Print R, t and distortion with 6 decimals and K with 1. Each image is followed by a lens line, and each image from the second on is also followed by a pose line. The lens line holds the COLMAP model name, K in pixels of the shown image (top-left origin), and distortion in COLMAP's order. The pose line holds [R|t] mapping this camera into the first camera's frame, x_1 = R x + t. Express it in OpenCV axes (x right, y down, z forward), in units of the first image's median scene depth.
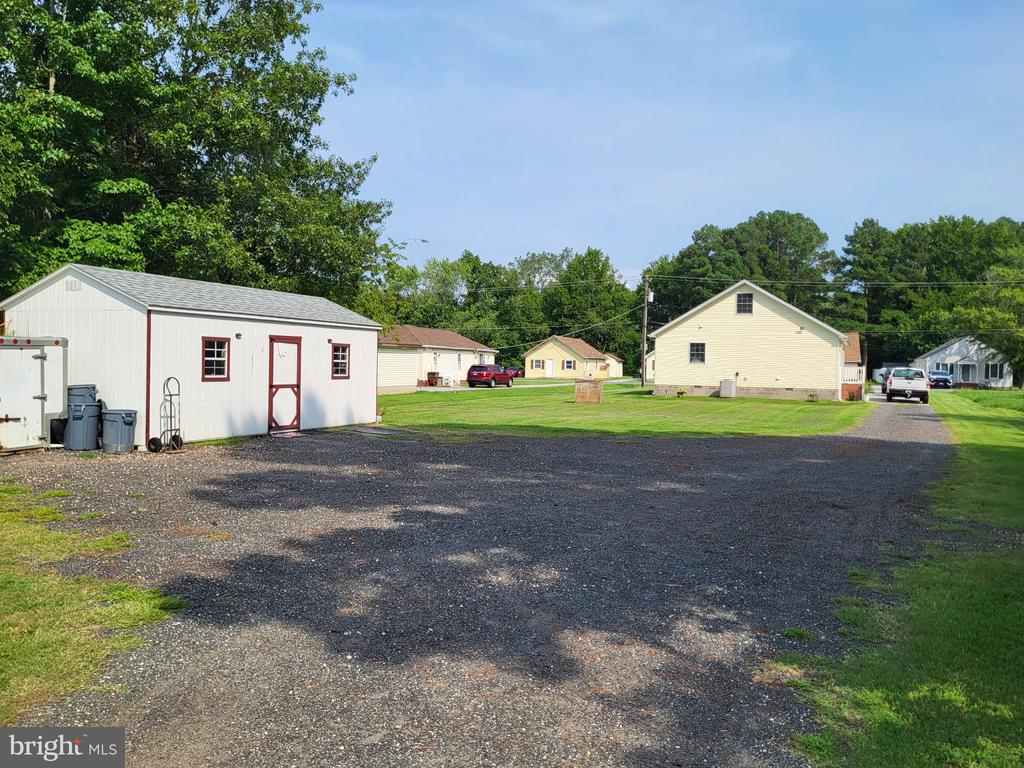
lens RADIAL K [[889.4, 0, 515.7], [0, 889.4, 382.3], [0, 0, 1]] dist [0.028379, -0.006876]
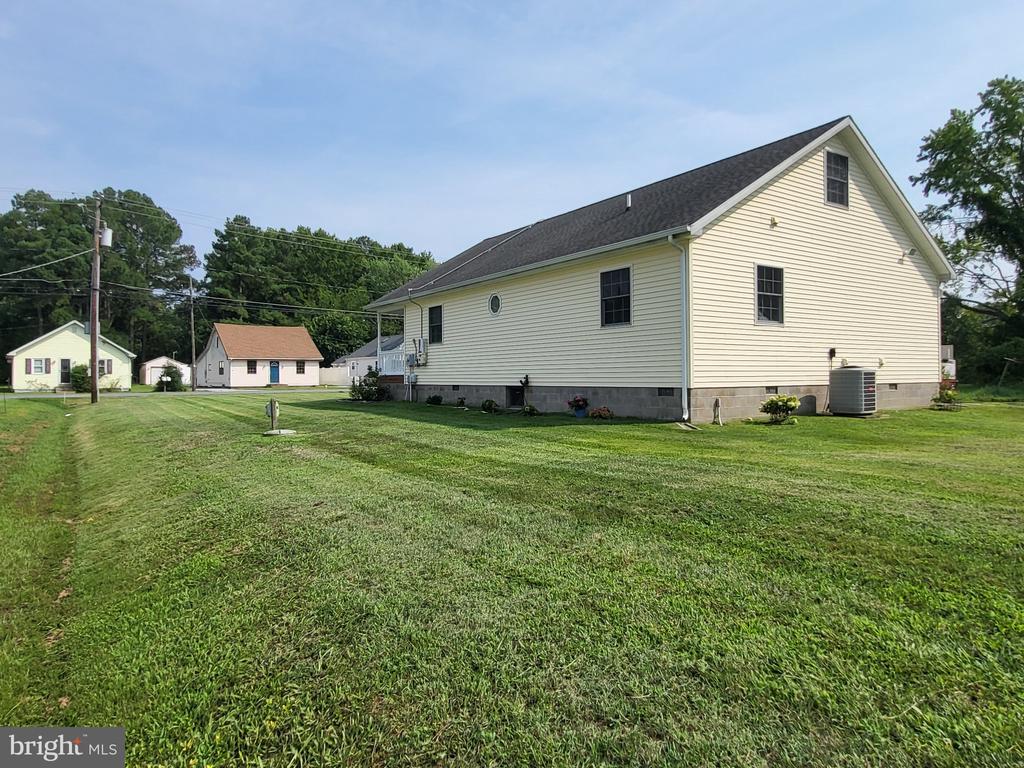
lens RADIAL K [[665.9, 0, 542.9], [0, 665.9, 372.1], [0, 0, 1]] dist [0.000965, -0.003717]
pose [[0.555779, -0.019741, 0.831096, -0.054293], [0.035742, 0.999361, -0.000164, -0.003855], [-0.830562, 0.029796, 0.556129, 0.705643]]
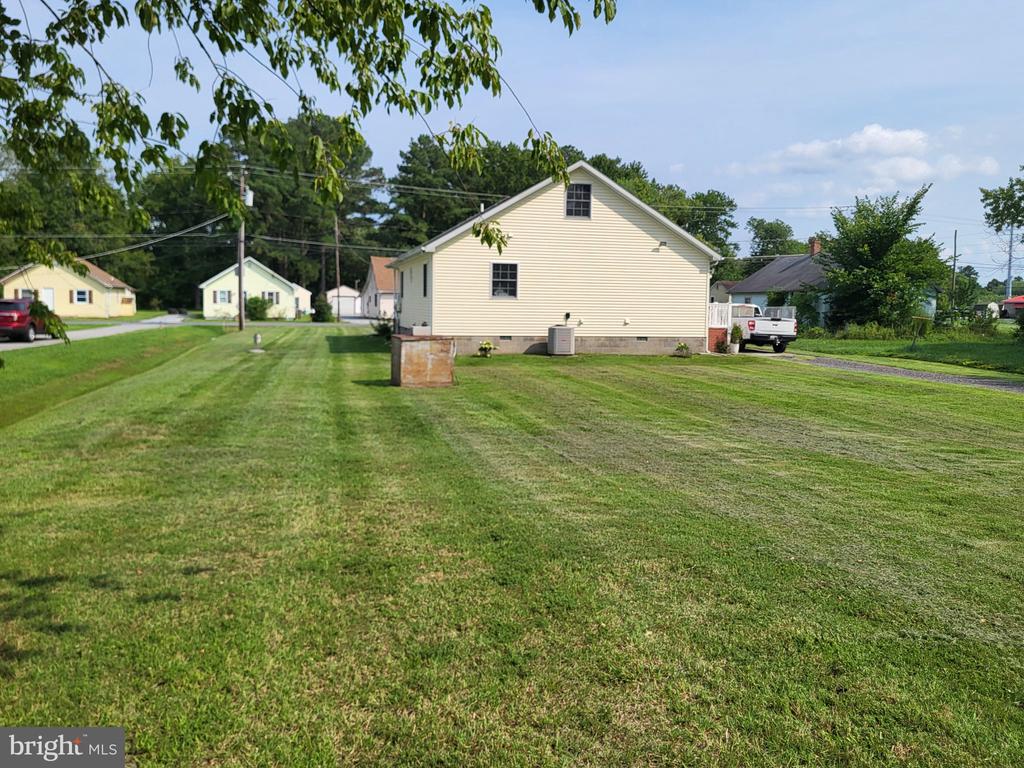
lens RADIAL K [[889.4, 0, 566.3], [0, 889.4, 367.9], [0, 0, 1]] dist [0.028379, -0.006876]
pose [[0.800019, -0.049054, 0.597966, -0.091497], [0.011630, 0.997733, 0.066288, -0.010514], [-0.599862, -0.046077, 0.798776, 0.380167]]
